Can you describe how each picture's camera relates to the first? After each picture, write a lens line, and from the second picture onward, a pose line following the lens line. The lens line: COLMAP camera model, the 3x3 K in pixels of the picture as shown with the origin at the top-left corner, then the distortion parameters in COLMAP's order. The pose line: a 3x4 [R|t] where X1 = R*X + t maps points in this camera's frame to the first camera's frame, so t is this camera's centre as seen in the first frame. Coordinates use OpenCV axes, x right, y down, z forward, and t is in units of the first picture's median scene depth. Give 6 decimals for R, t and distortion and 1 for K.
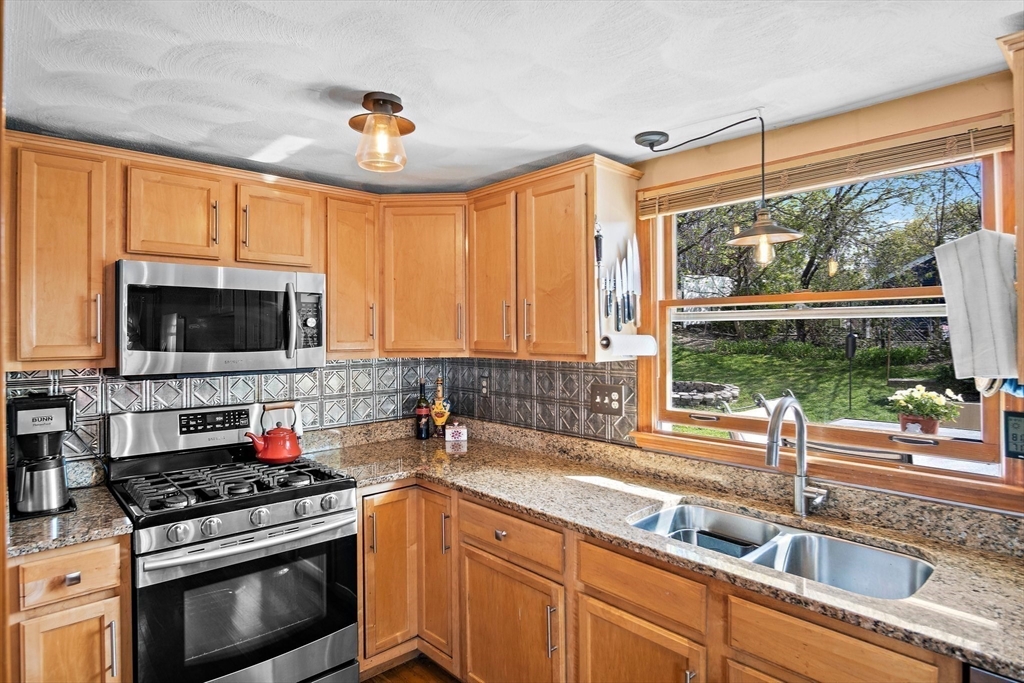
lens RADIAL K [[556.0, 0, 514.7], [0, 556.0, 332.5], [0, 0, 1]] dist [-0.030319, 0.004619]
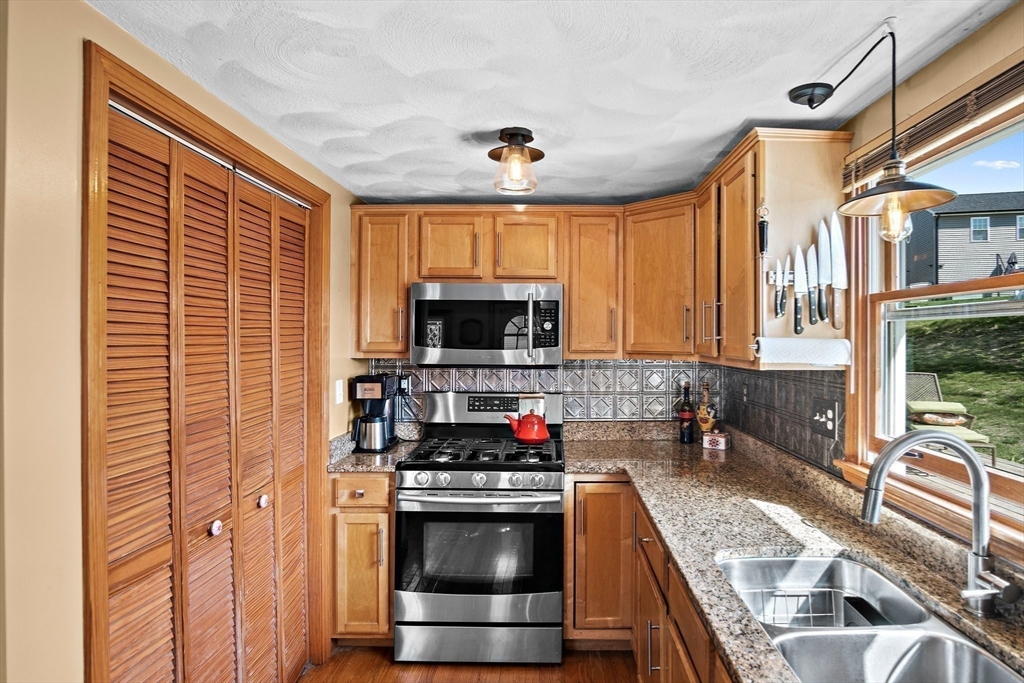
lens RADIAL K [[556.0, 0, 533.4], [0, 556.0, 337.5], [0, 0, 1]] dist [-0.030319, 0.004619]
pose [[0.740172, 0.007069, -0.672381, 0.415324], [-0.005913, 0.999975, 0.004003, 0.001998], [0.672392, 0.001013, 0.740195, 0.119260]]
